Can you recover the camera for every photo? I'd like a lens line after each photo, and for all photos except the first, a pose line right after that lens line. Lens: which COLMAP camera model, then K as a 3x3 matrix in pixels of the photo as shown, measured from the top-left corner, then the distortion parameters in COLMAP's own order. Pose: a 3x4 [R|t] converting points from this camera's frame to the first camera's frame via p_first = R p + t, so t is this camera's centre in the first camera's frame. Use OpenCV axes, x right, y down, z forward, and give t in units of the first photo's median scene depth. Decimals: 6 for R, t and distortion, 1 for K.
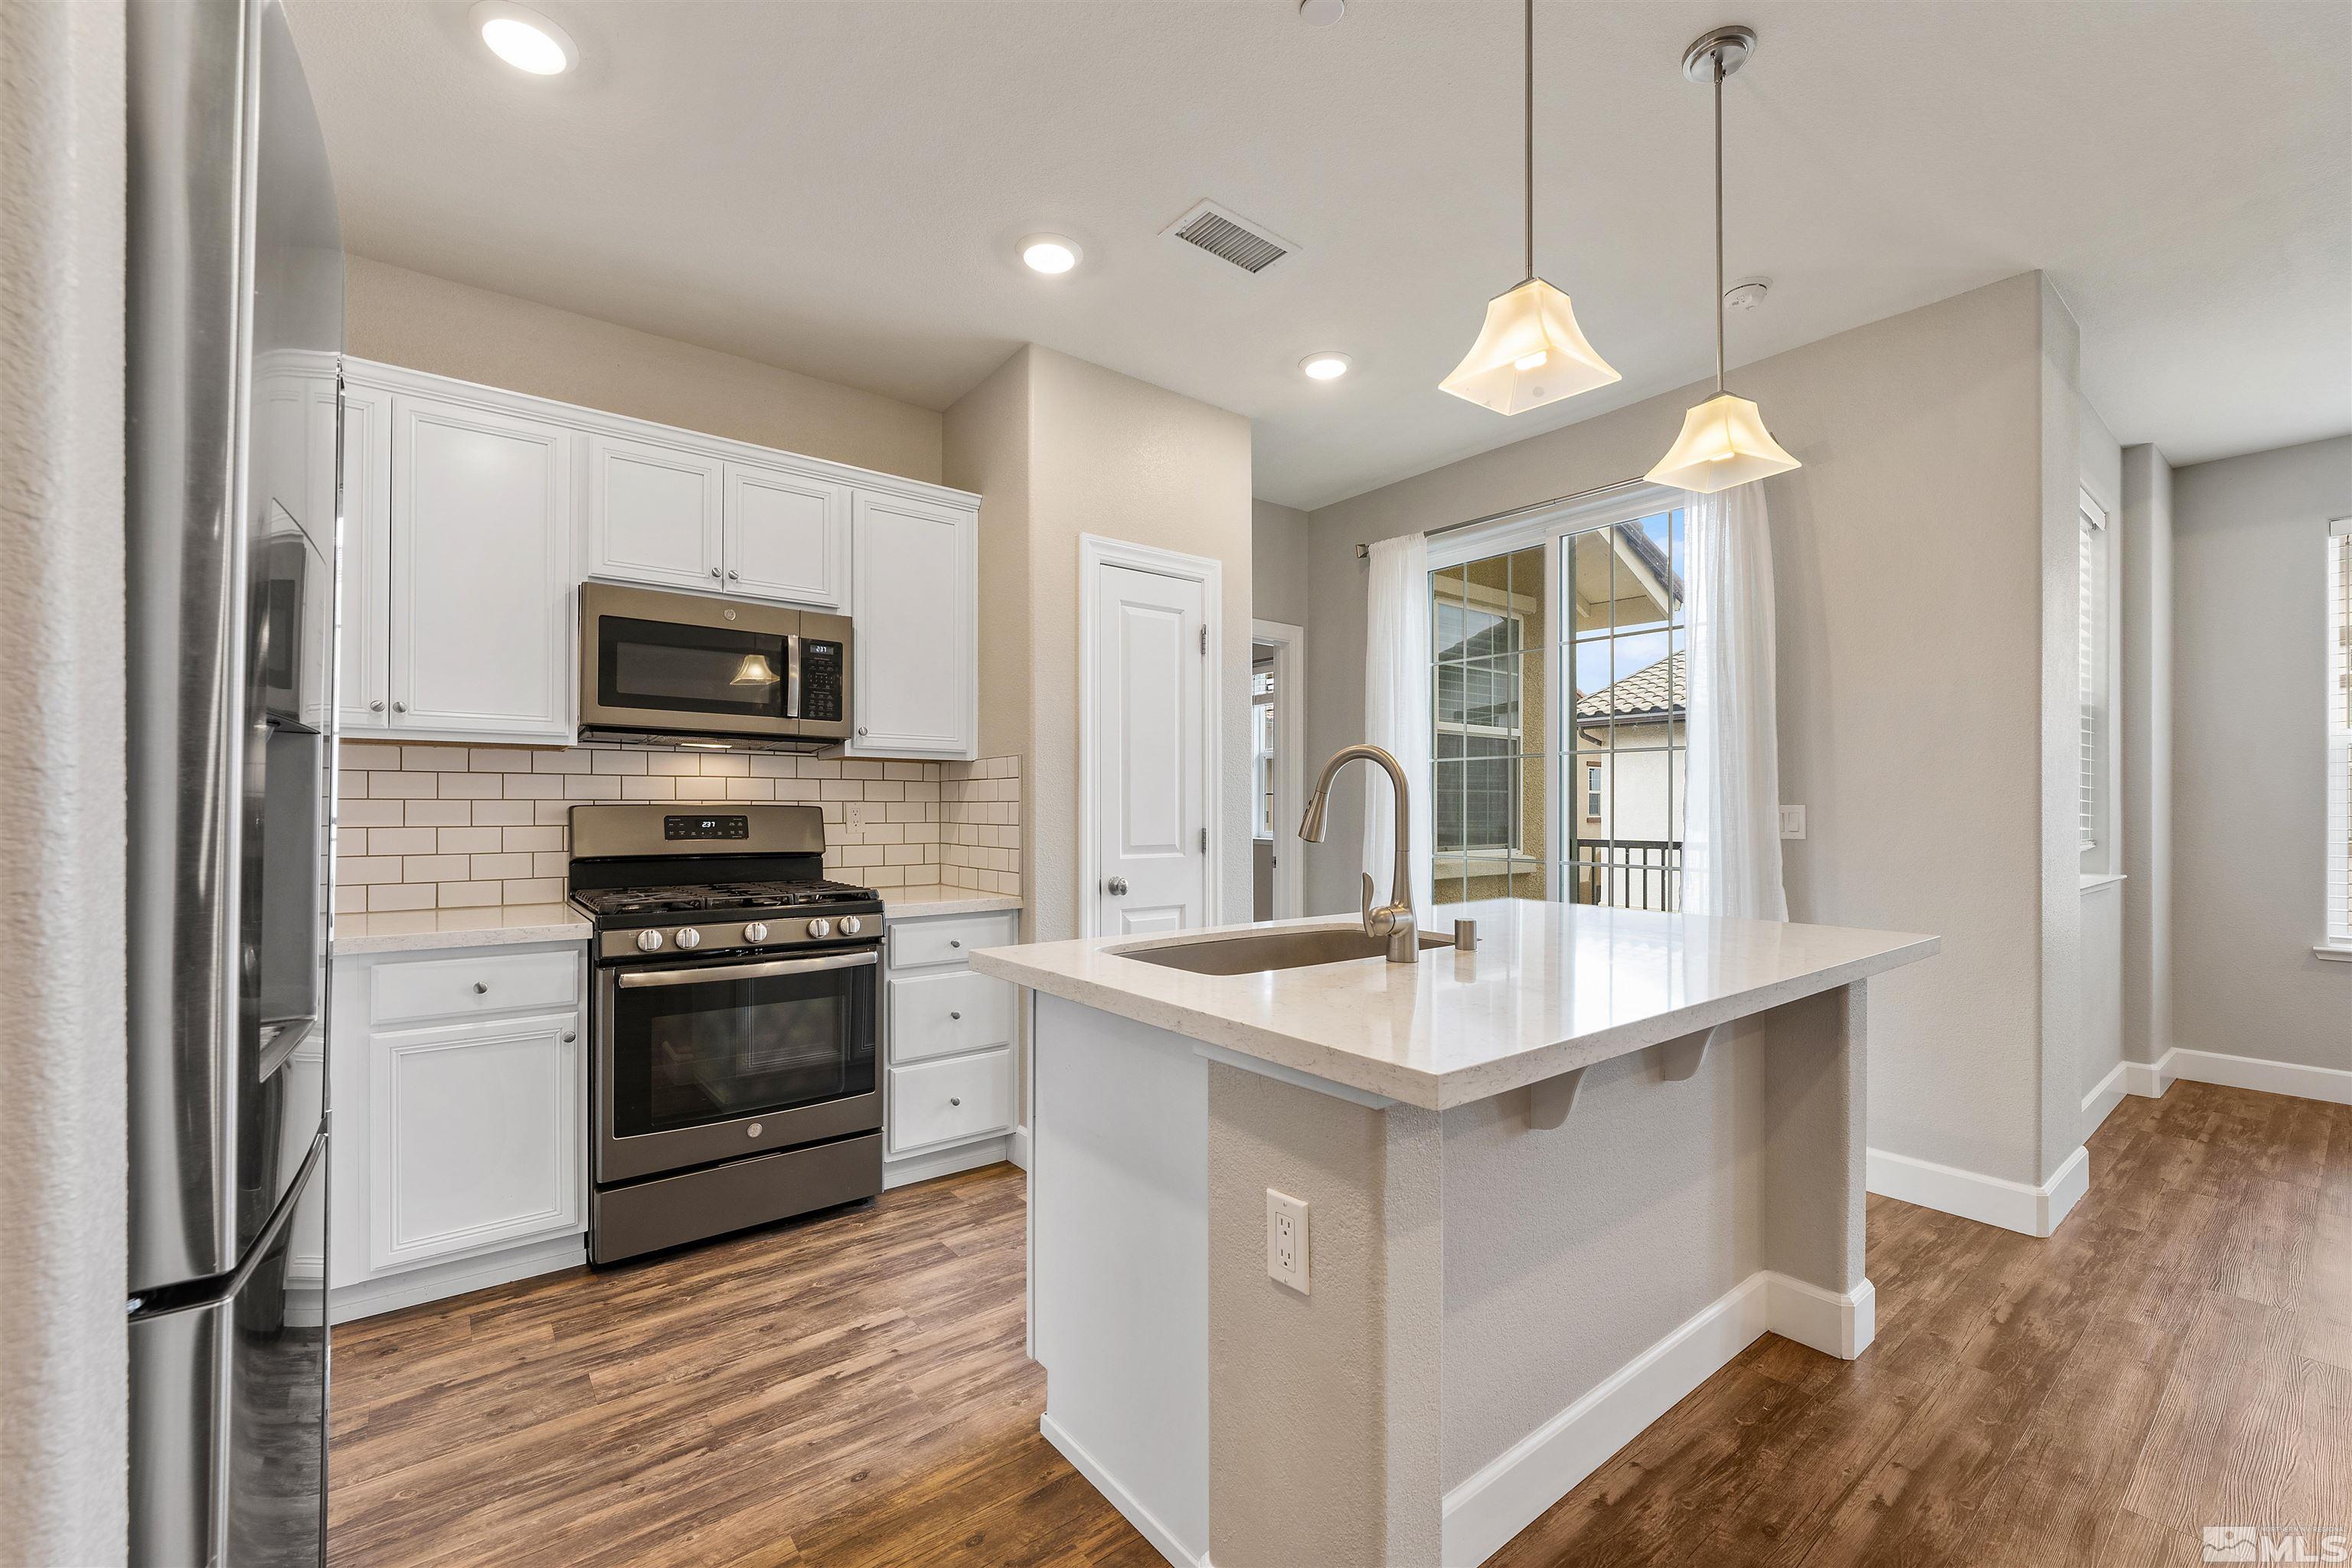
lens RADIAL K [[966.2, 0, 1176.4], [0, 966.2, 799.9], [0, 0, 1]] dist [-0.013459, 0.003920]
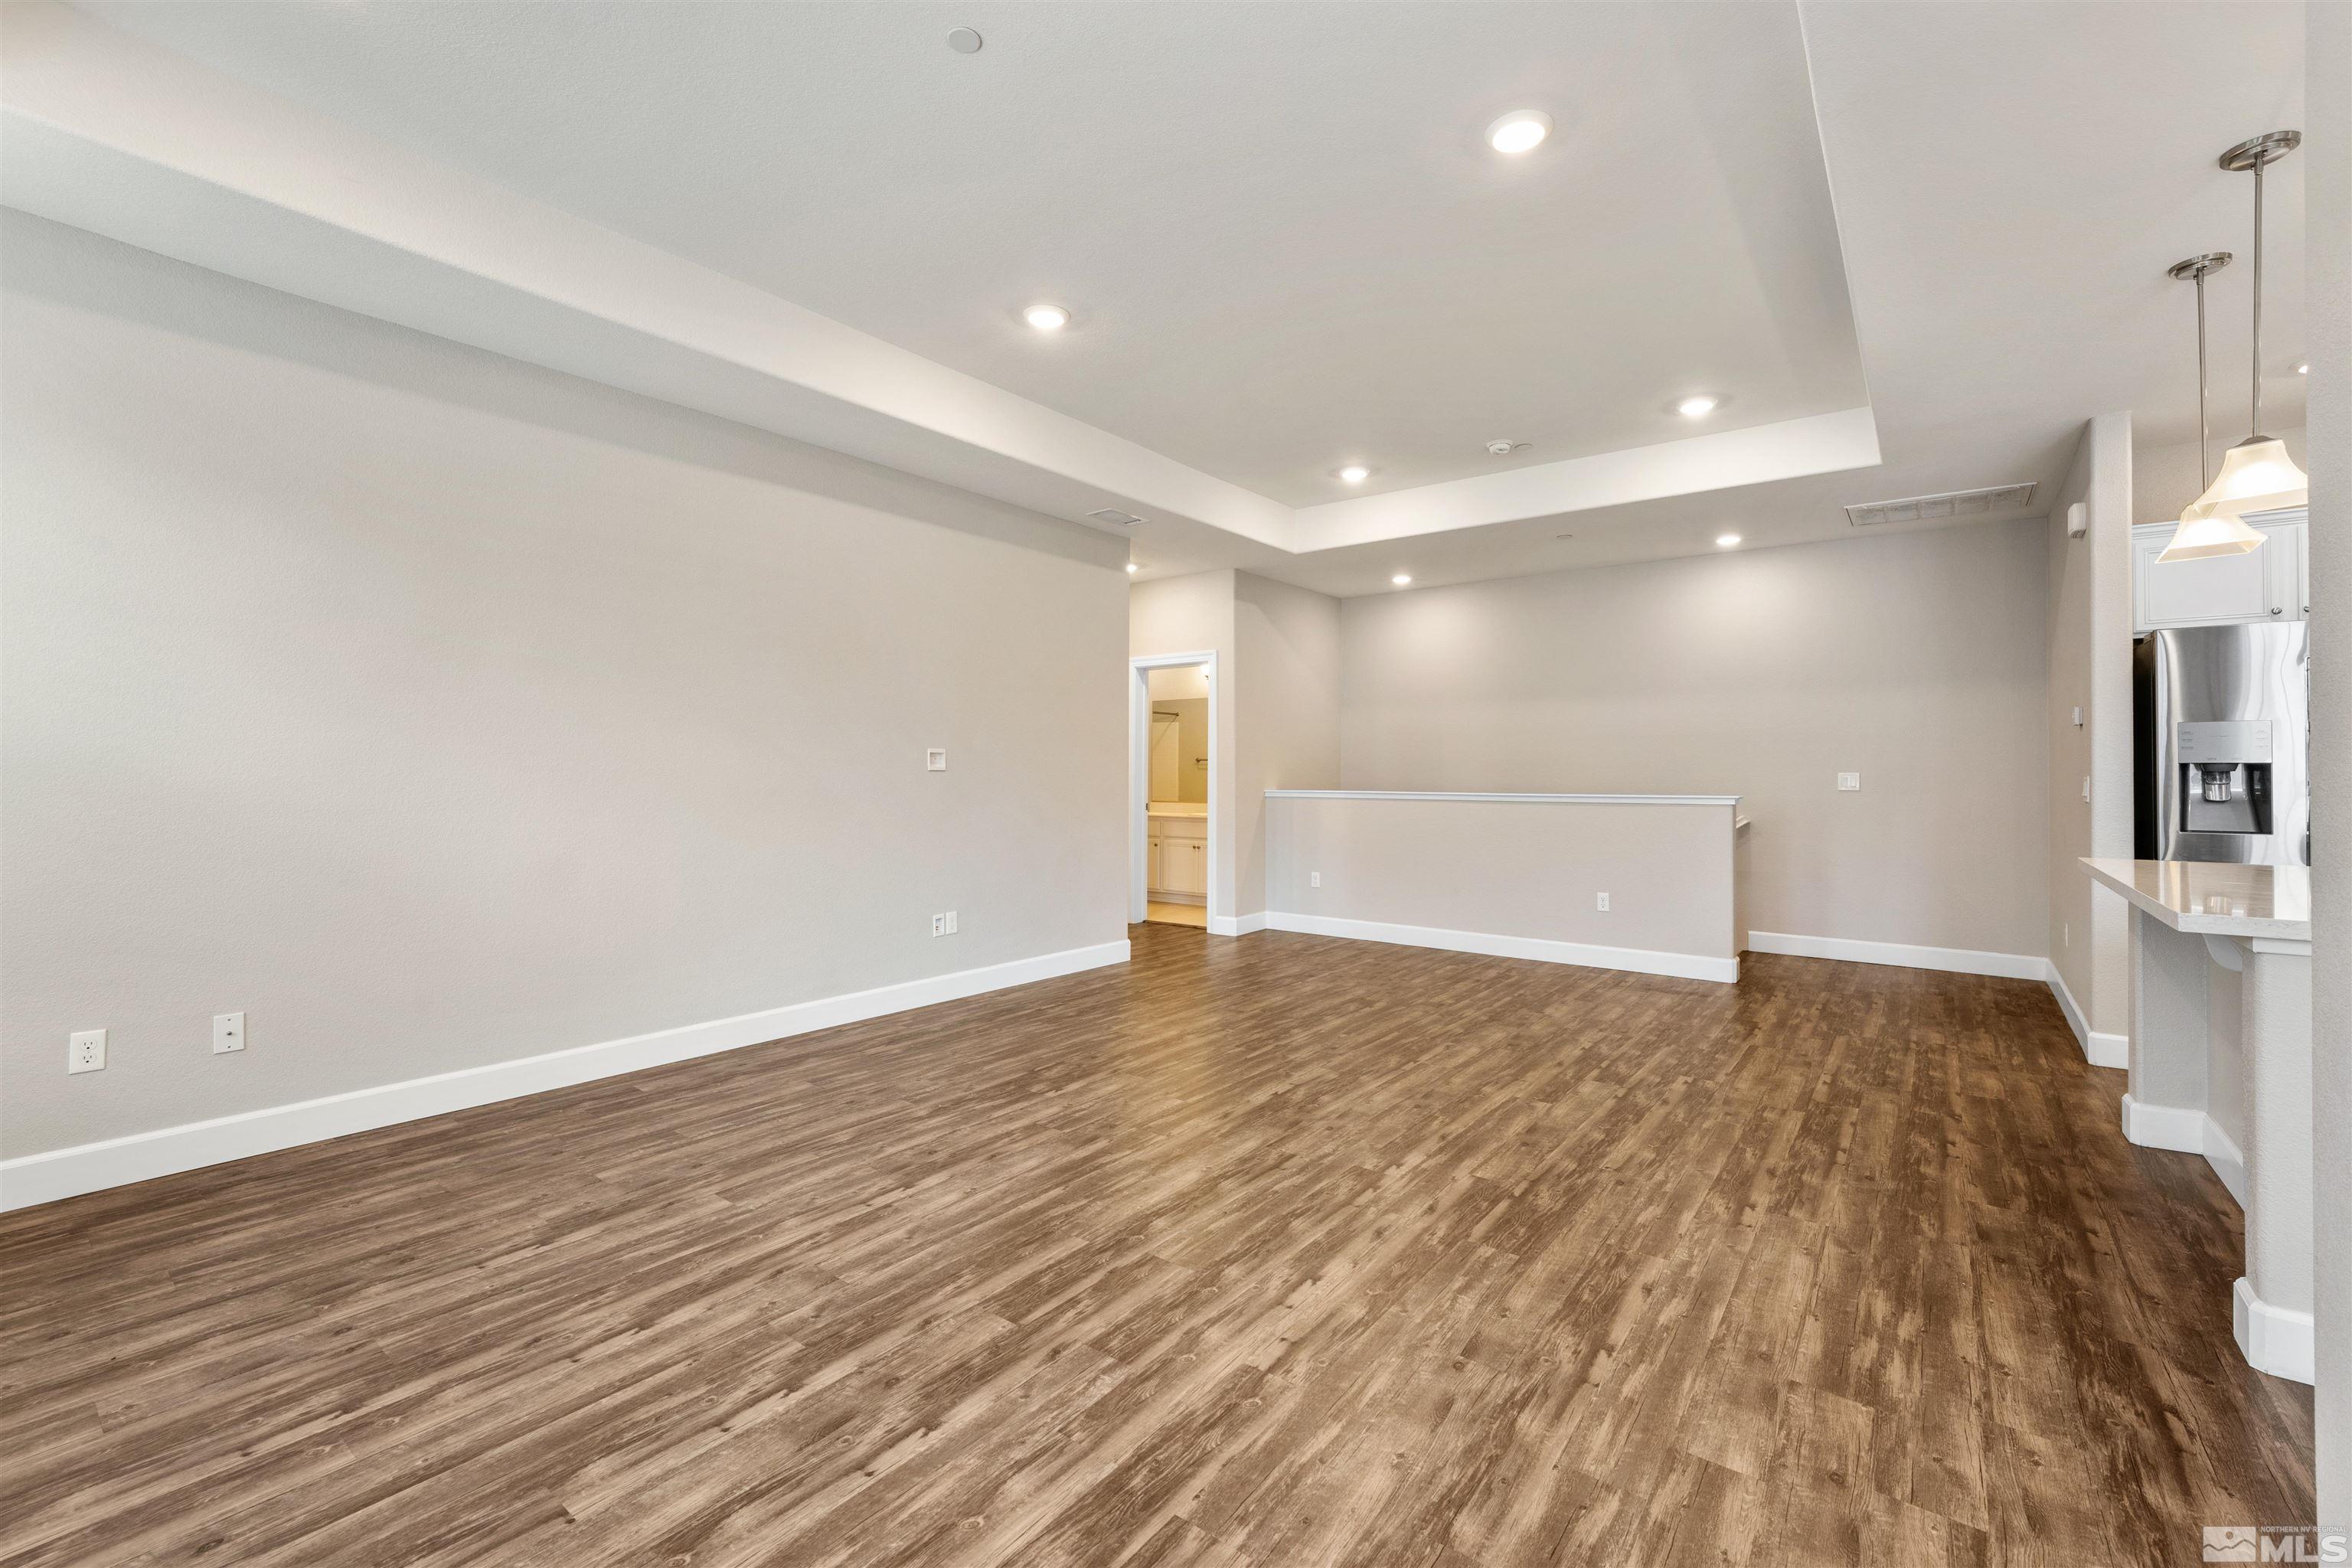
lens RADIAL K [[966.2, 0, 1161.5], [0, 966.2, 766.6], [0, 0, 1]] dist [-0.013459, 0.003920]
pose [[-0.974146, -0.009434, -0.225722, 1.283883], [-0.004751, 0.999762, -0.021281, 0.015543], [0.225870, -0.019659, -0.973959, 1.094797]]
